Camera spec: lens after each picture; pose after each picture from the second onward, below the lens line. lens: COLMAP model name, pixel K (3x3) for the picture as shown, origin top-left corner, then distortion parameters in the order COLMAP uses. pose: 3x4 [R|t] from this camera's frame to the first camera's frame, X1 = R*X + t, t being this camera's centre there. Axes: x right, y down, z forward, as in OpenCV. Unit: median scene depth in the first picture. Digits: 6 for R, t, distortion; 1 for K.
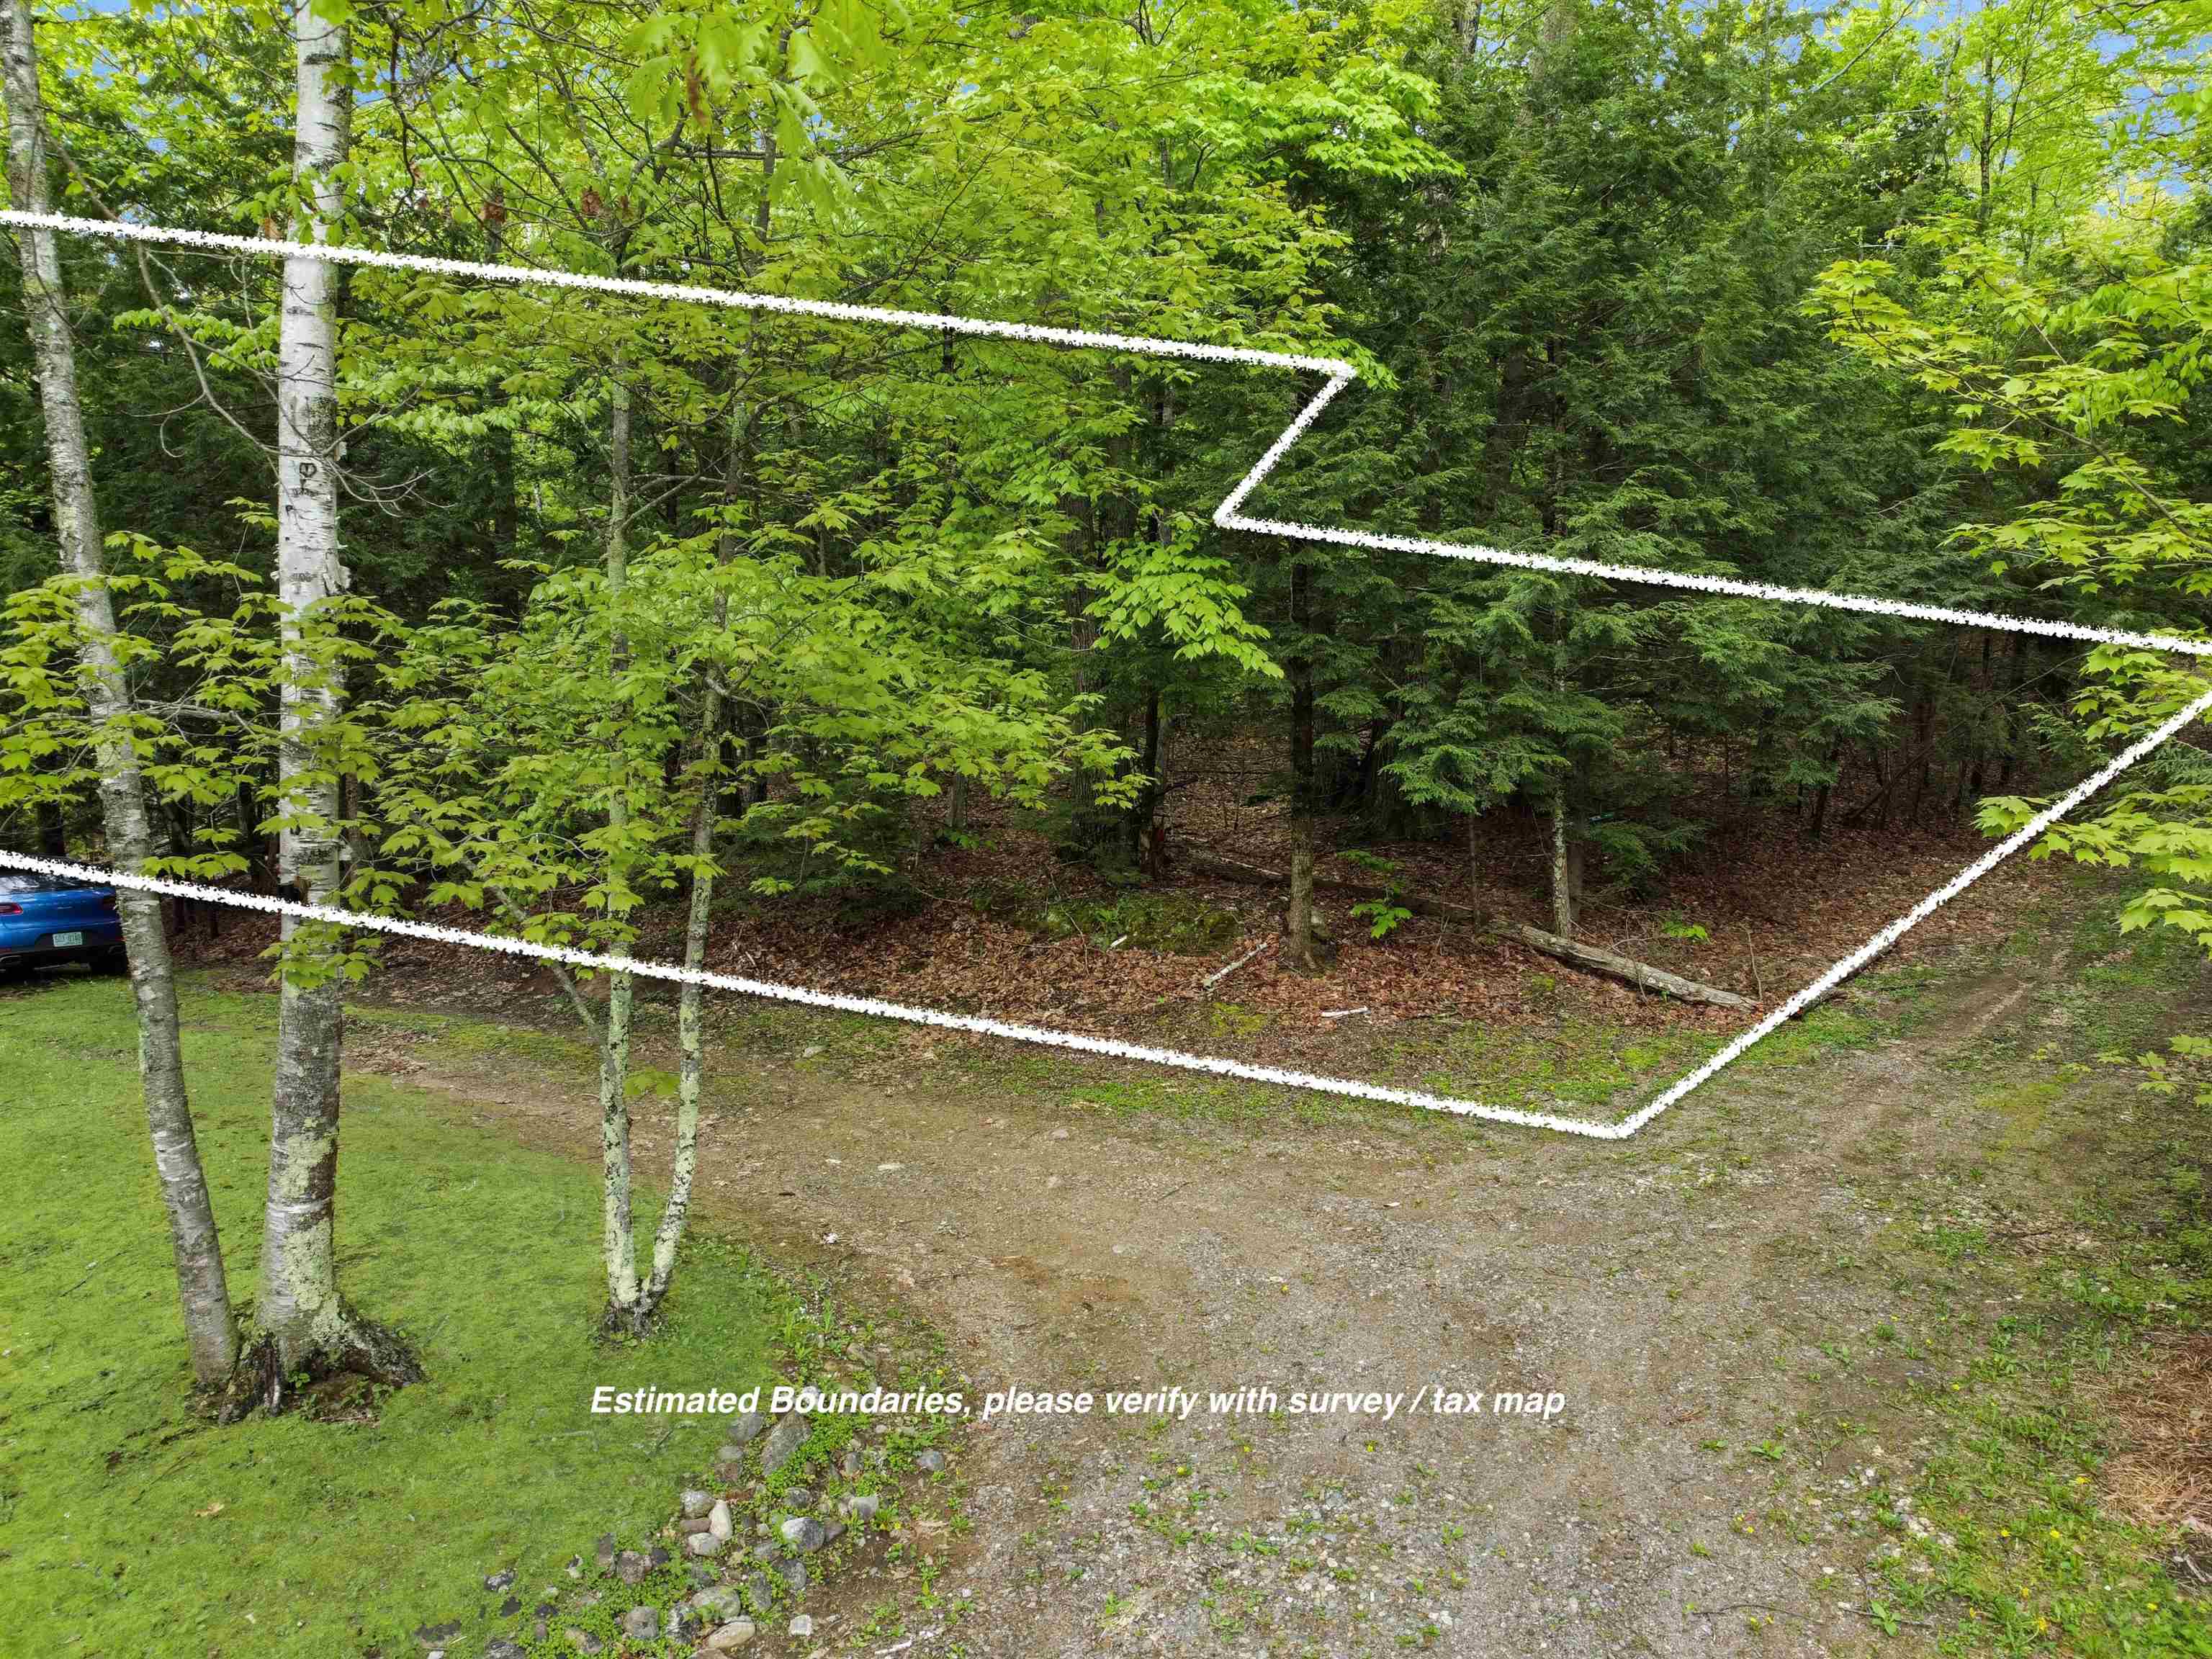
lens RADIAL K [[1677.5, 0, 1099.5], [0, 1677.5, 829.6], [0, 0, 1]] dist [0.007860, -0.012035]
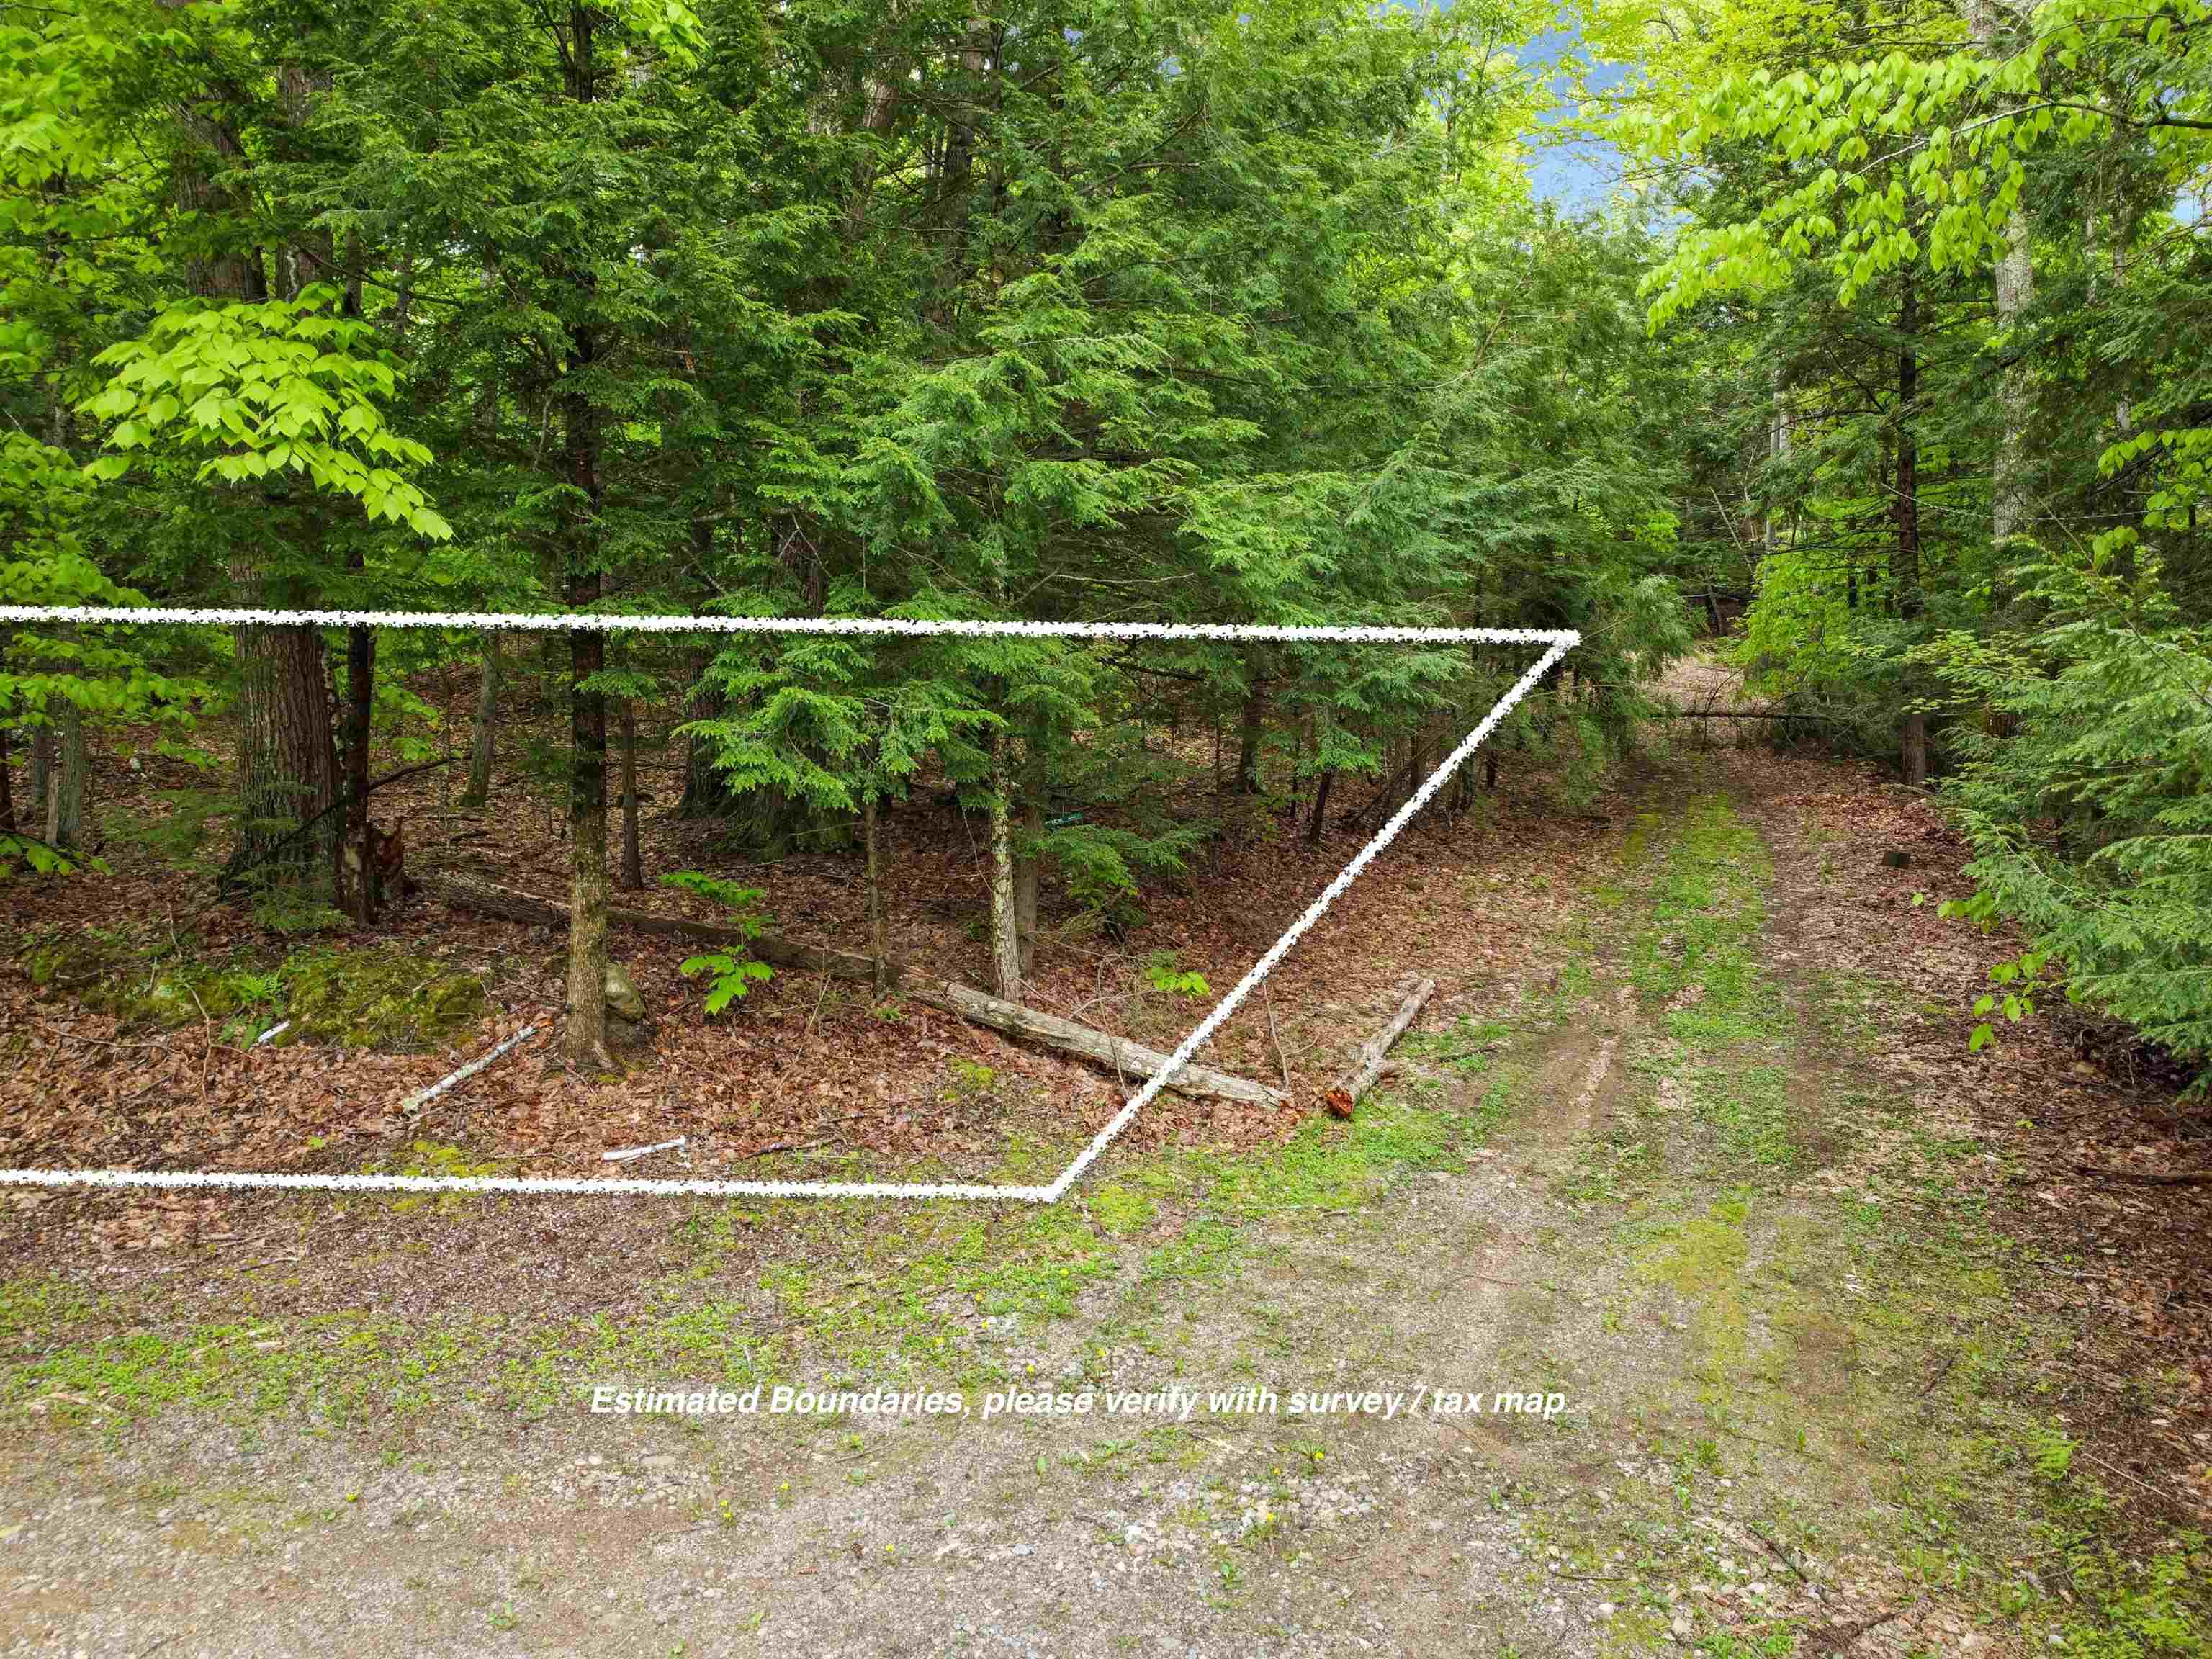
lens RADIAL K [[1682.0, 0, 1111.1], [0, 1682.0, 833.1], [0, 0, 1]] dist [0.001054, -0.000401]
pose [[0.950202, -0.003952, 0.311609, 0.113008], [0.004856, 0.999986, -0.002125, 0.000055], [-0.311597, 0.003532, 0.950208, 0.371084]]
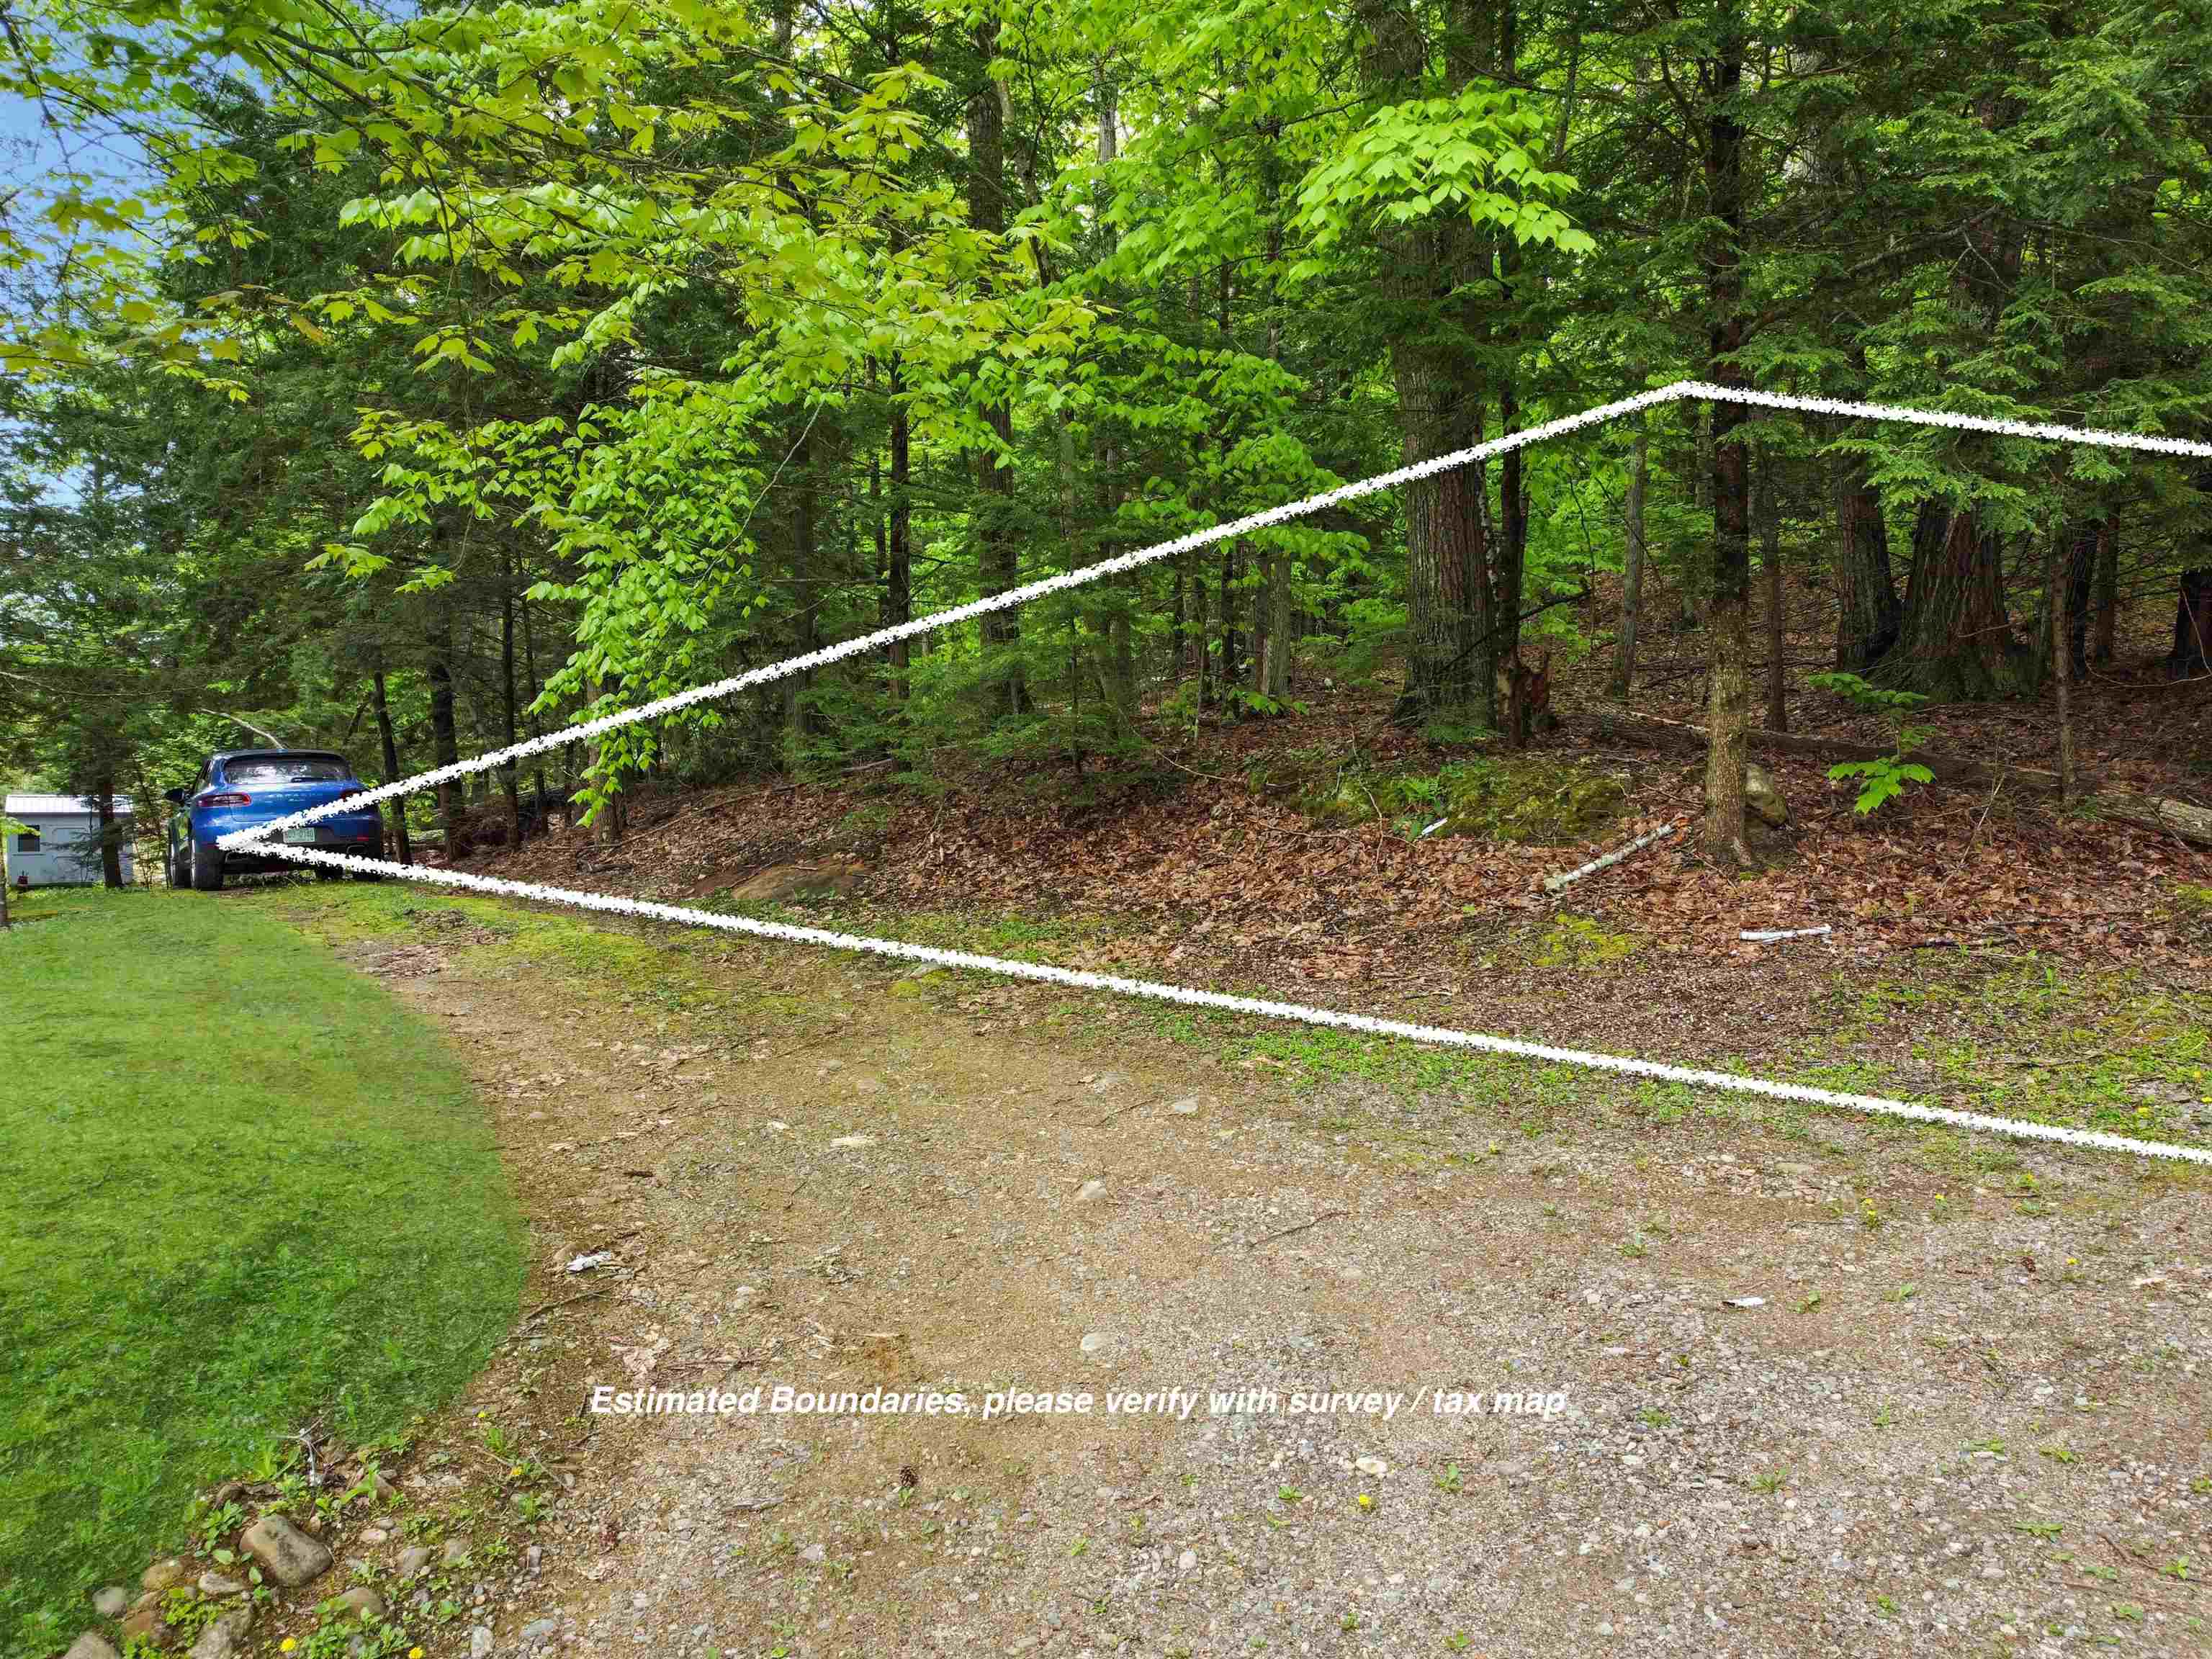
lens RADIAL K [[1677.5, 0, 1099.5], [0, 1677.5, 829.6], [0, 0, 1]] dist [0.007860, -0.012035]
pose [[0.940936, 0.006028, -0.338530, 0.114795], [-0.005021, 0.999980, 0.003850, 0.069955], [0.338546, -0.001923, 0.940948, 0.373538]]
